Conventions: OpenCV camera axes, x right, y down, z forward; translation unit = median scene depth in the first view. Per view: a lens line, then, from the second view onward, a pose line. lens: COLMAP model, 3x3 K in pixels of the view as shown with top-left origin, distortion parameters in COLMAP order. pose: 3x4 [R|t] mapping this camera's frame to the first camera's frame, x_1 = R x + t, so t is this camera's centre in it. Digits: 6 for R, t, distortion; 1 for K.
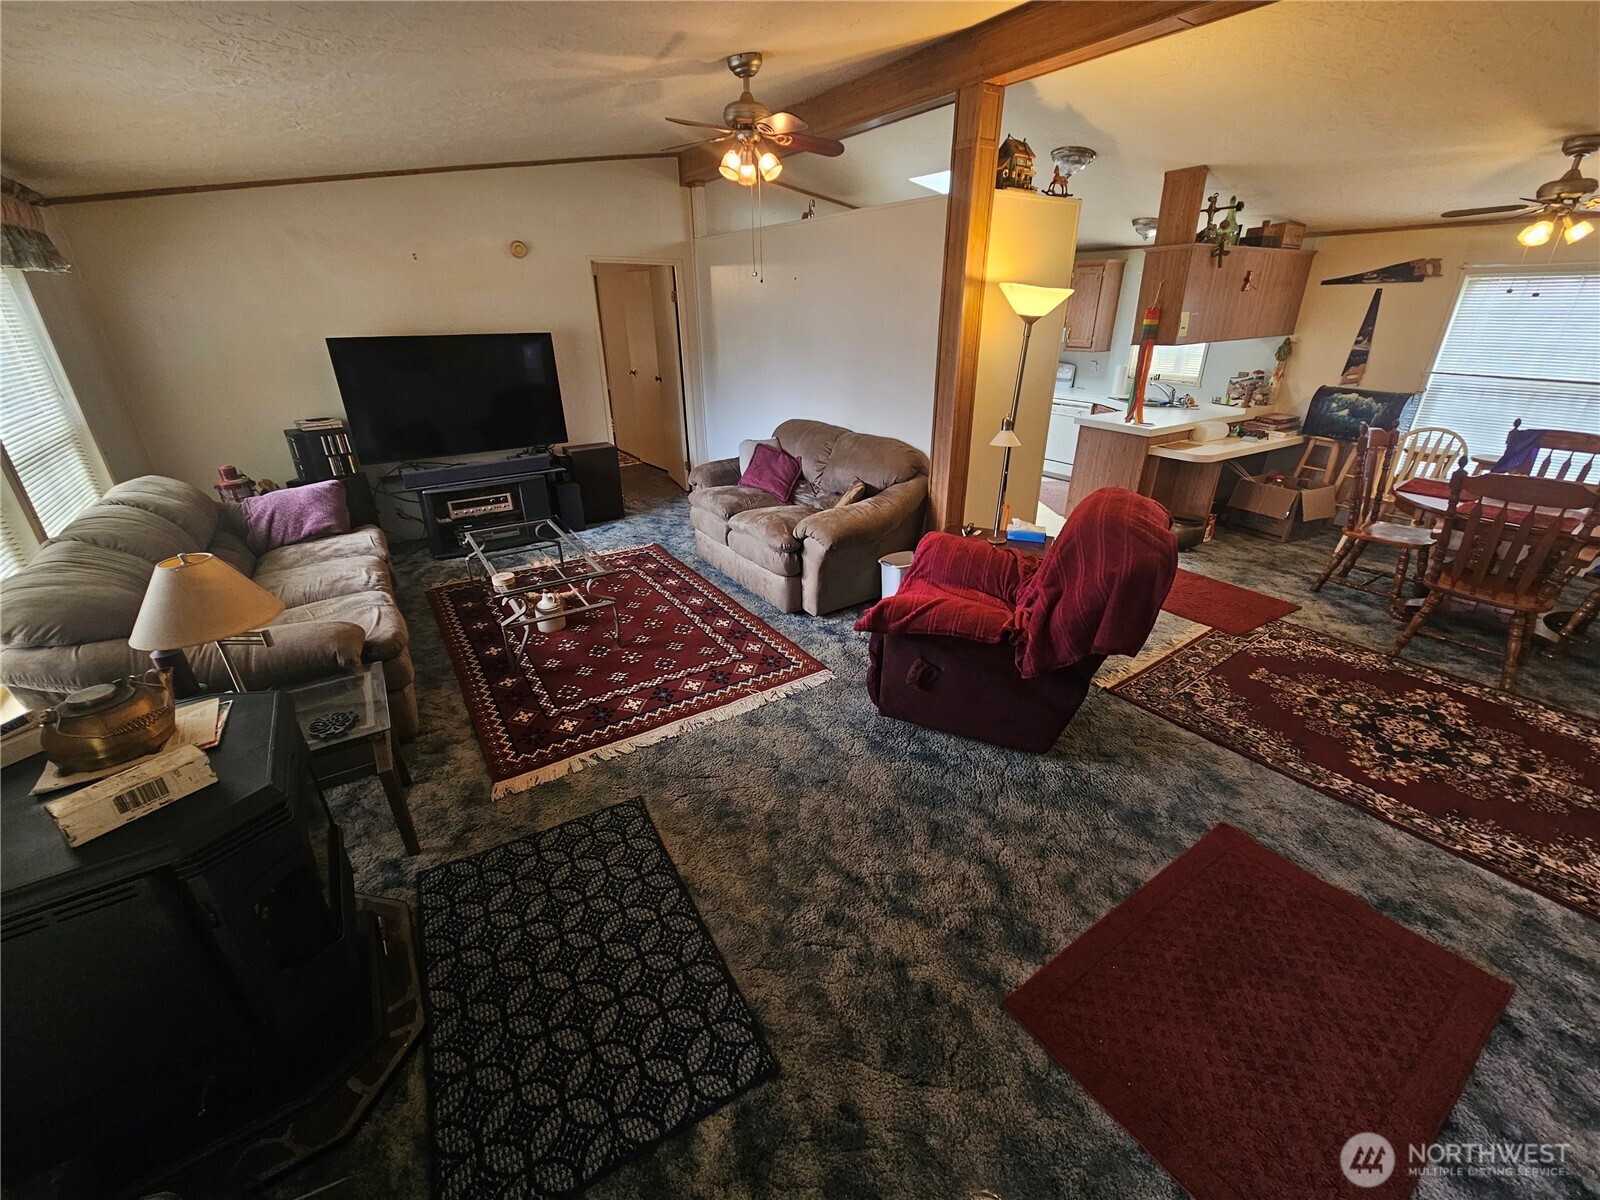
lens RADIAL K [[655.7, 0, 800.0], [0, 655.7, 600.0], [0, 0, 1]] dist [0.001385, -0.000779]
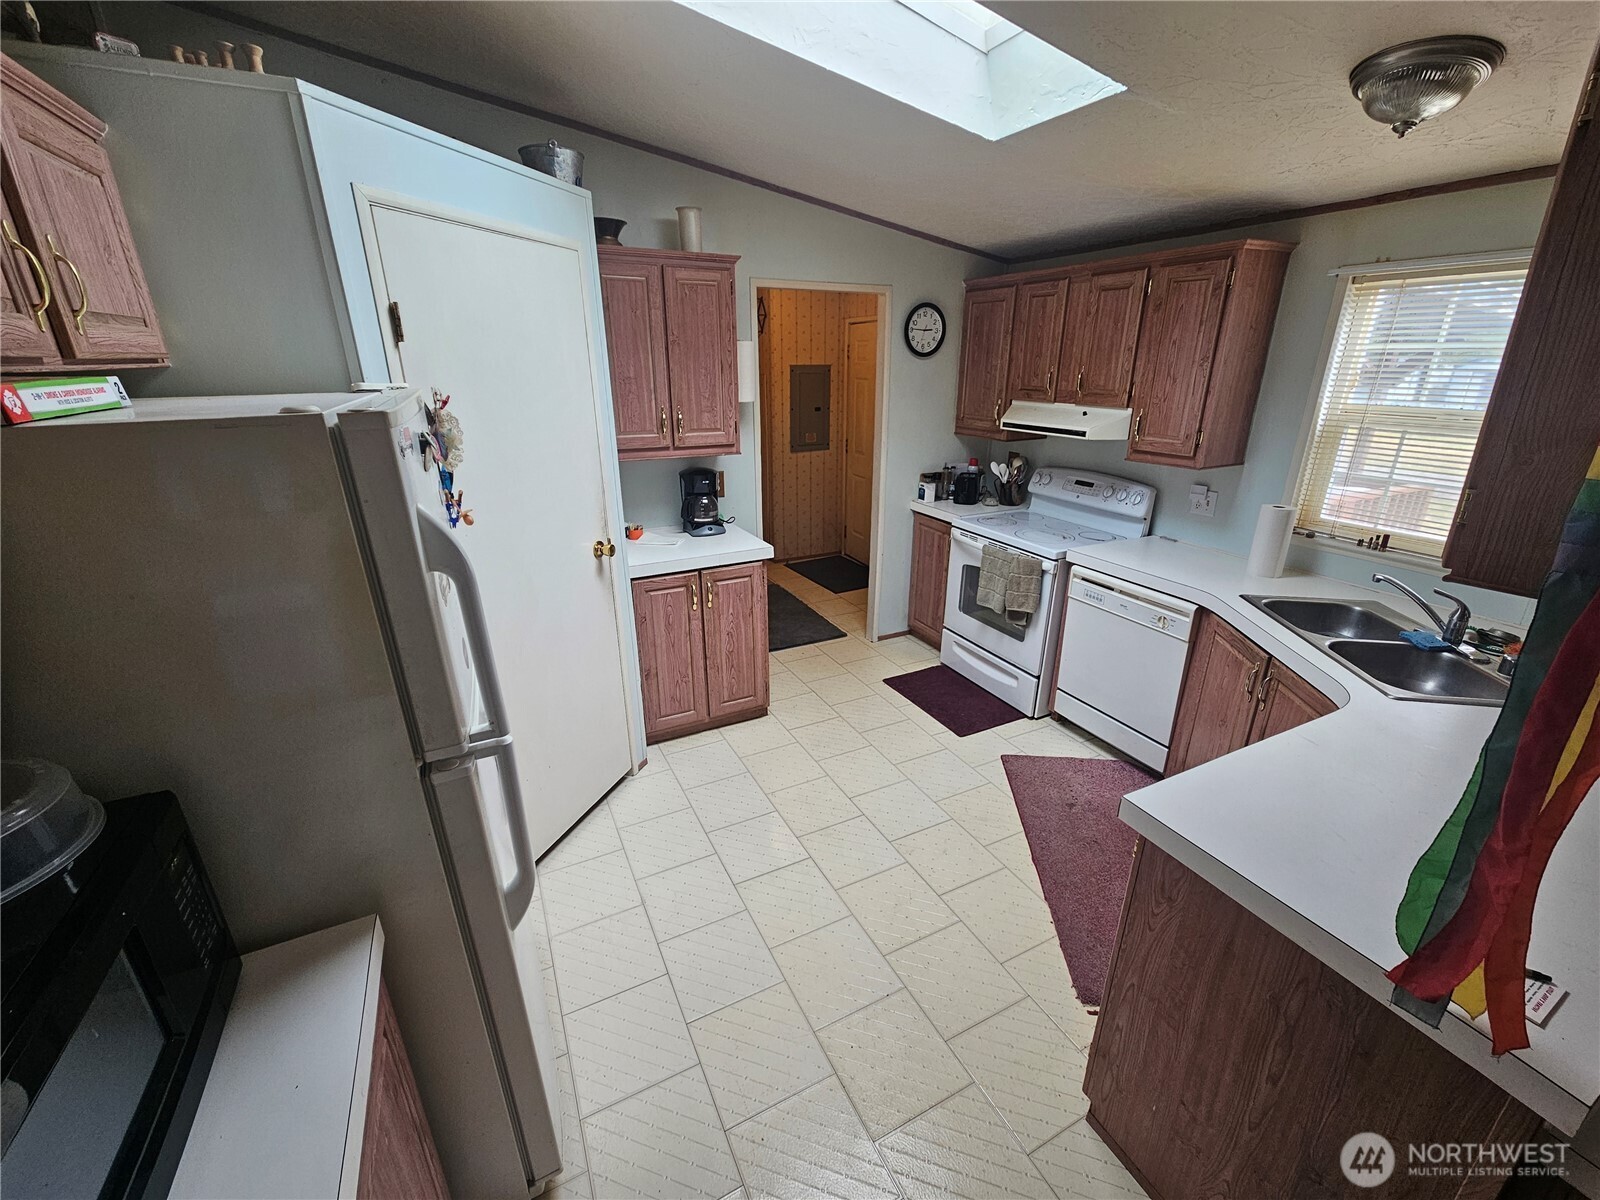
lens RADIAL K [[655.7, 0, 800.0], [0, 655.7, 600.0], [0, 0, 1]] dist [0.001385, -0.000779]
pose [[0.990934, 0.047719, -0.125592, 0.336901], [-0.056434, 0.996171, -0.066774, -0.335785], [0.121925, 0.073256, 0.989832, 0.752883]]
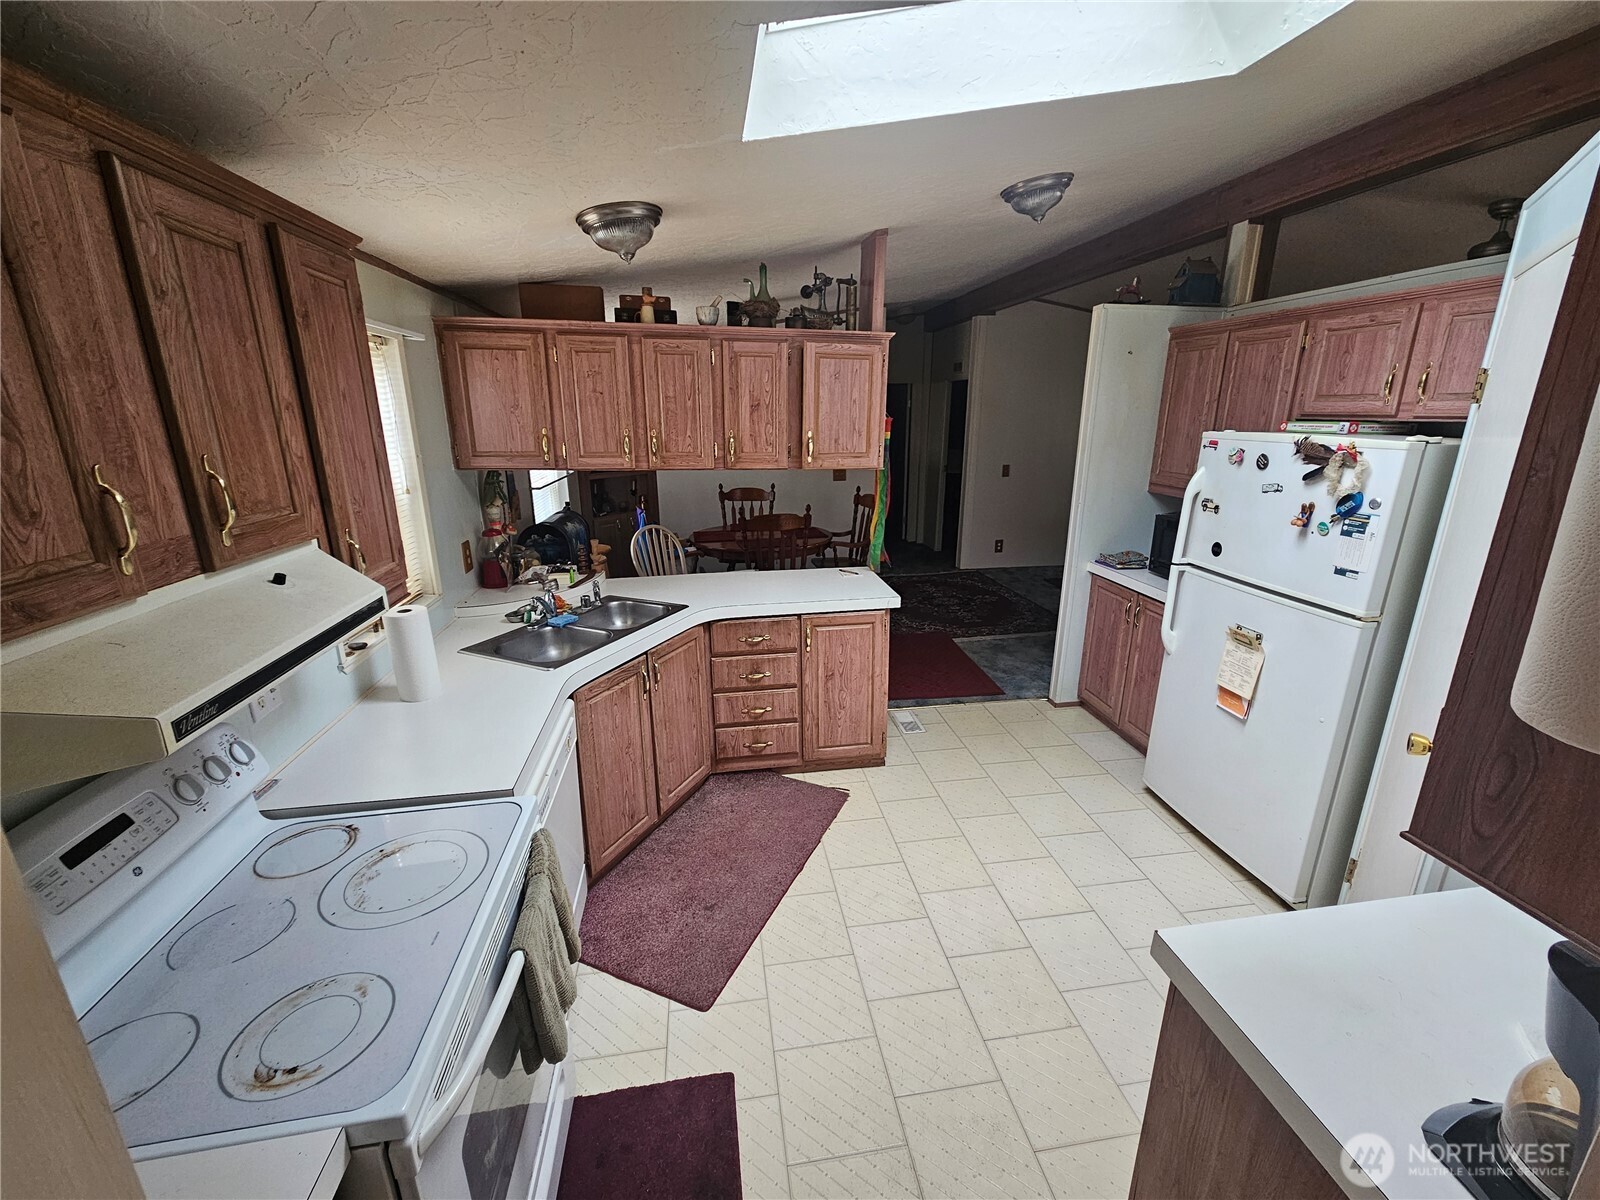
lens RADIAL K [[655.7, 0, 800.0], [0, 655.7, 600.0], [0, 0, 1]] dist [0.001385, -0.000779]
pose [[-0.903721, -0.111333, 0.413393, 0.269948], [0.180617, 0.776310, 0.603921, -0.645712], [-0.388158, 0.620442, -0.681458, 1.458609]]
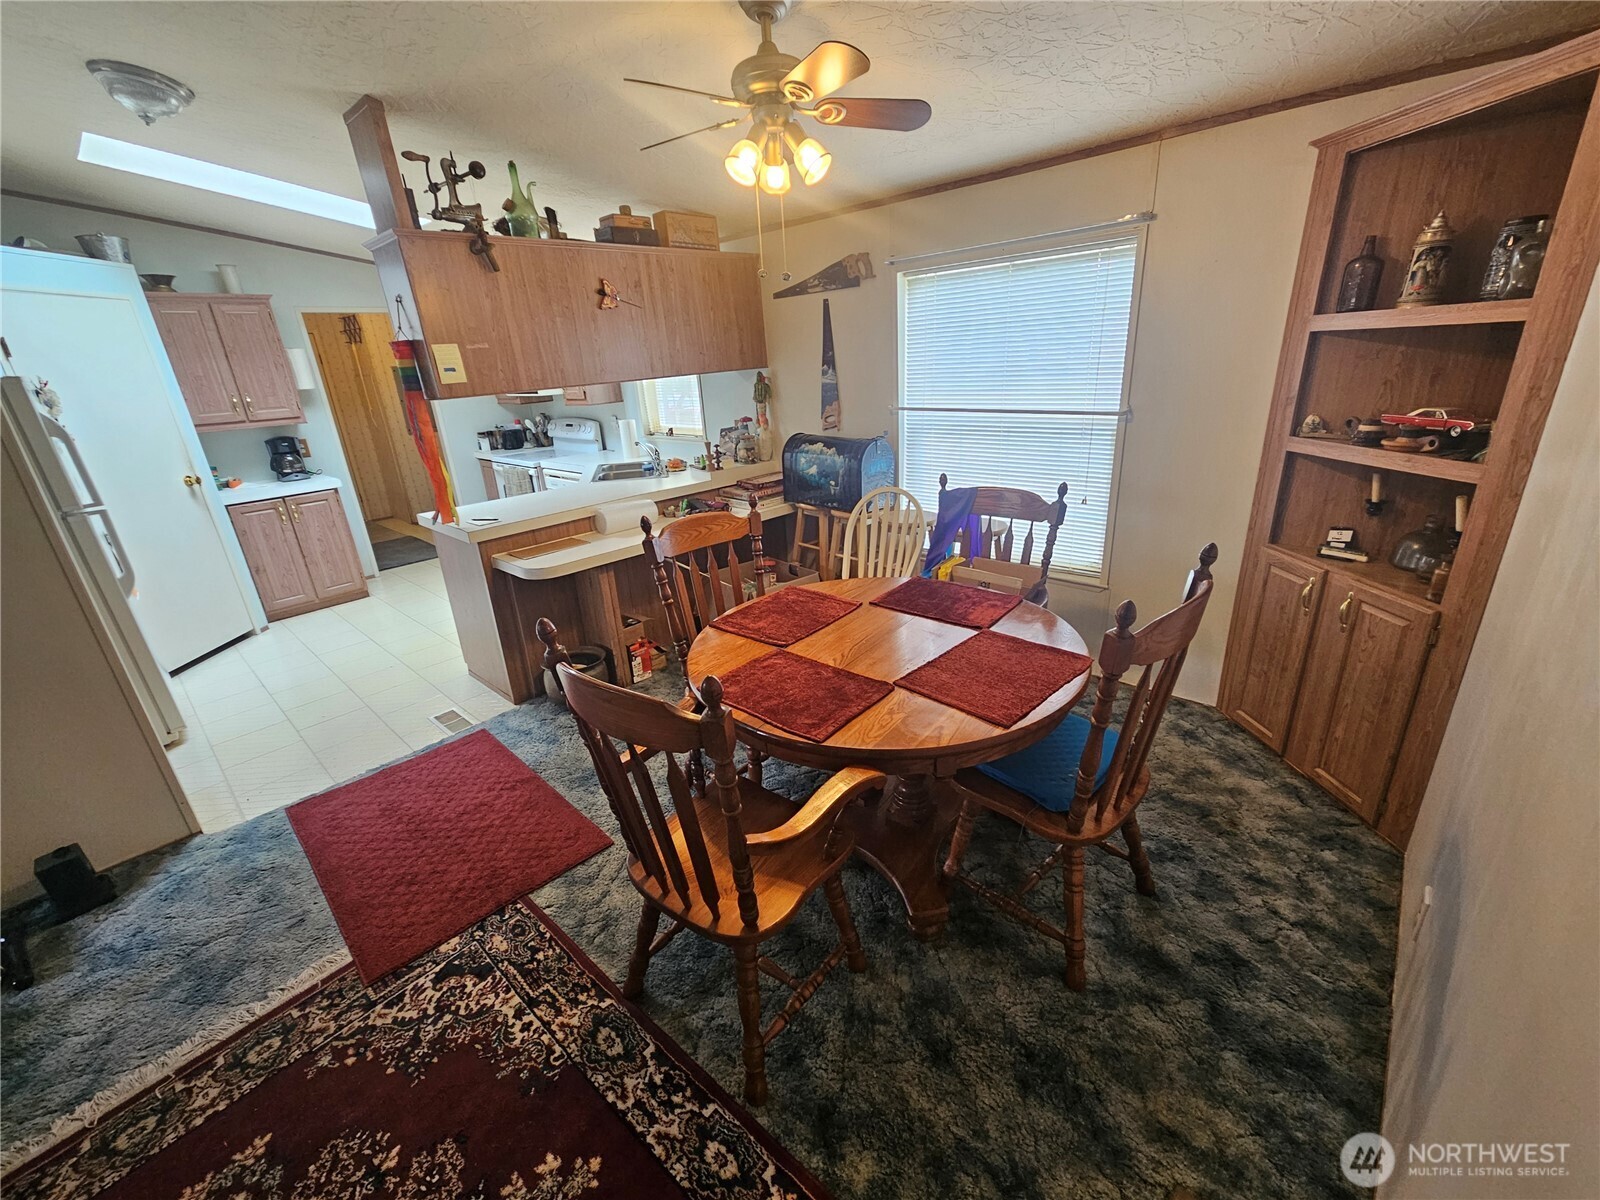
lens RADIAL K [[655.7, 0, 800.0], [0, 655.7, 600.0], [0, 0, 1]] dist [0.001385, -0.000779]
pose [[0.971732, -0.129747, 0.197240, 0.661488], [0.142999, 0.988225, -0.054439, -0.111012], [-0.187854, 0.081105, 0.978843, 0.321515]]
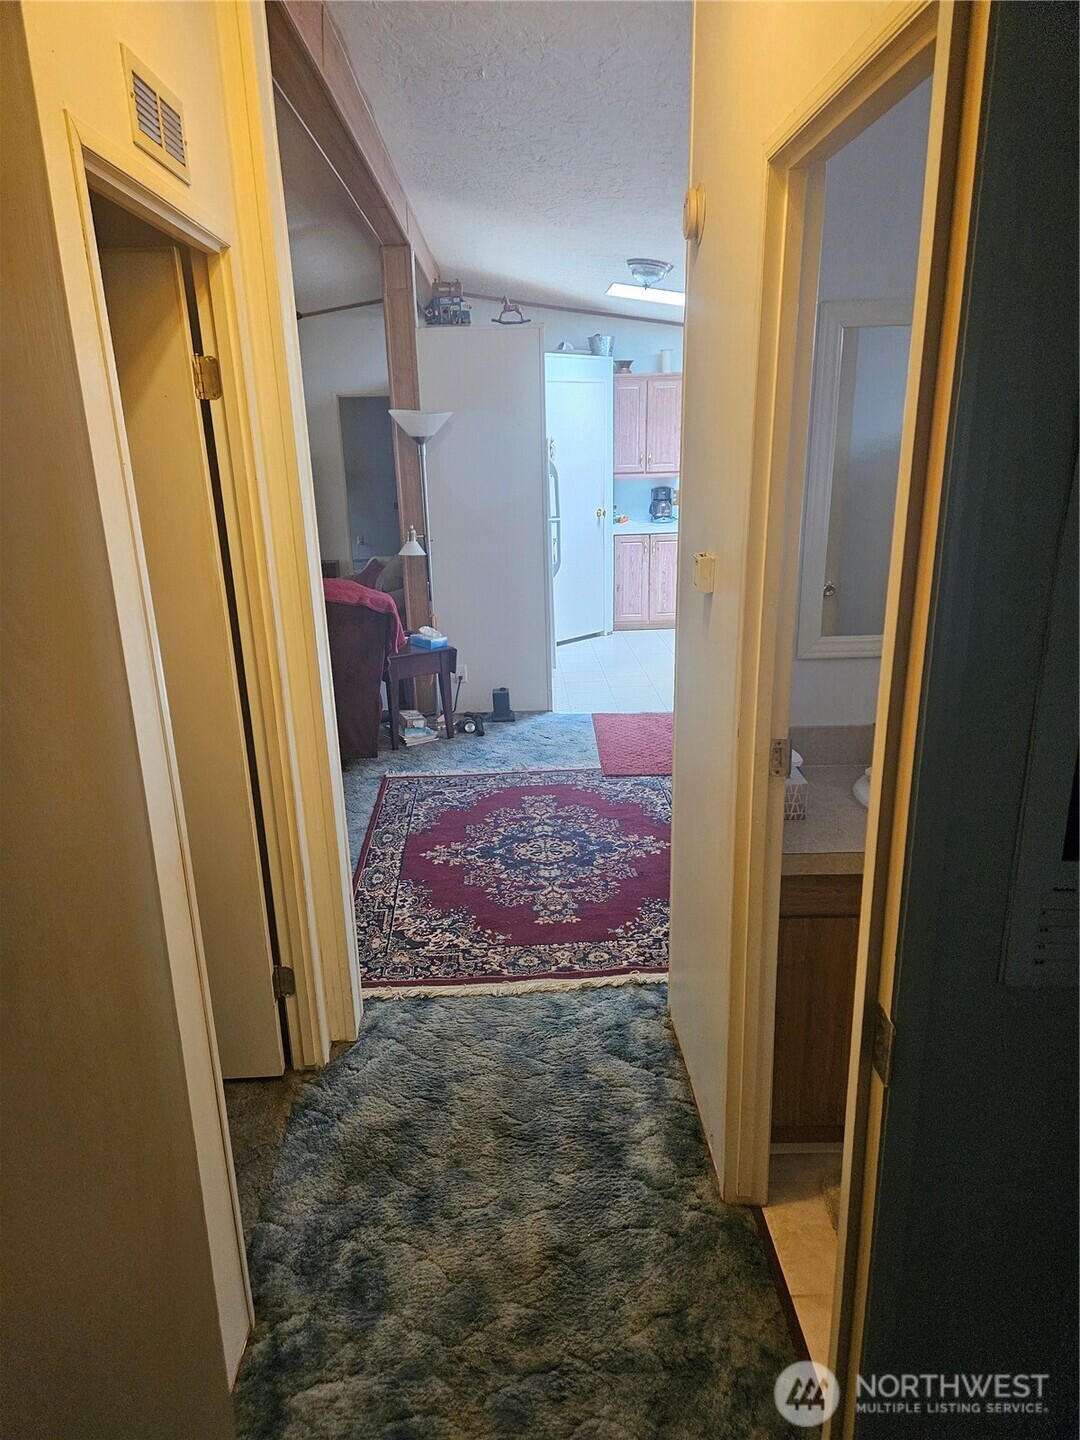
lens RADIAL K [[964.5, 0, 540.0], [0, 964.5, 720.0], [0, 0, 1]] dist [0.104168, 0.000121]
pose [[0.843753, 0.136764, -0.519015, 0.913723], [-0.202335, 0.976698, -0.071565, 0.065669], [0.497133, 0.165398, 0.851764, -0.129914]]
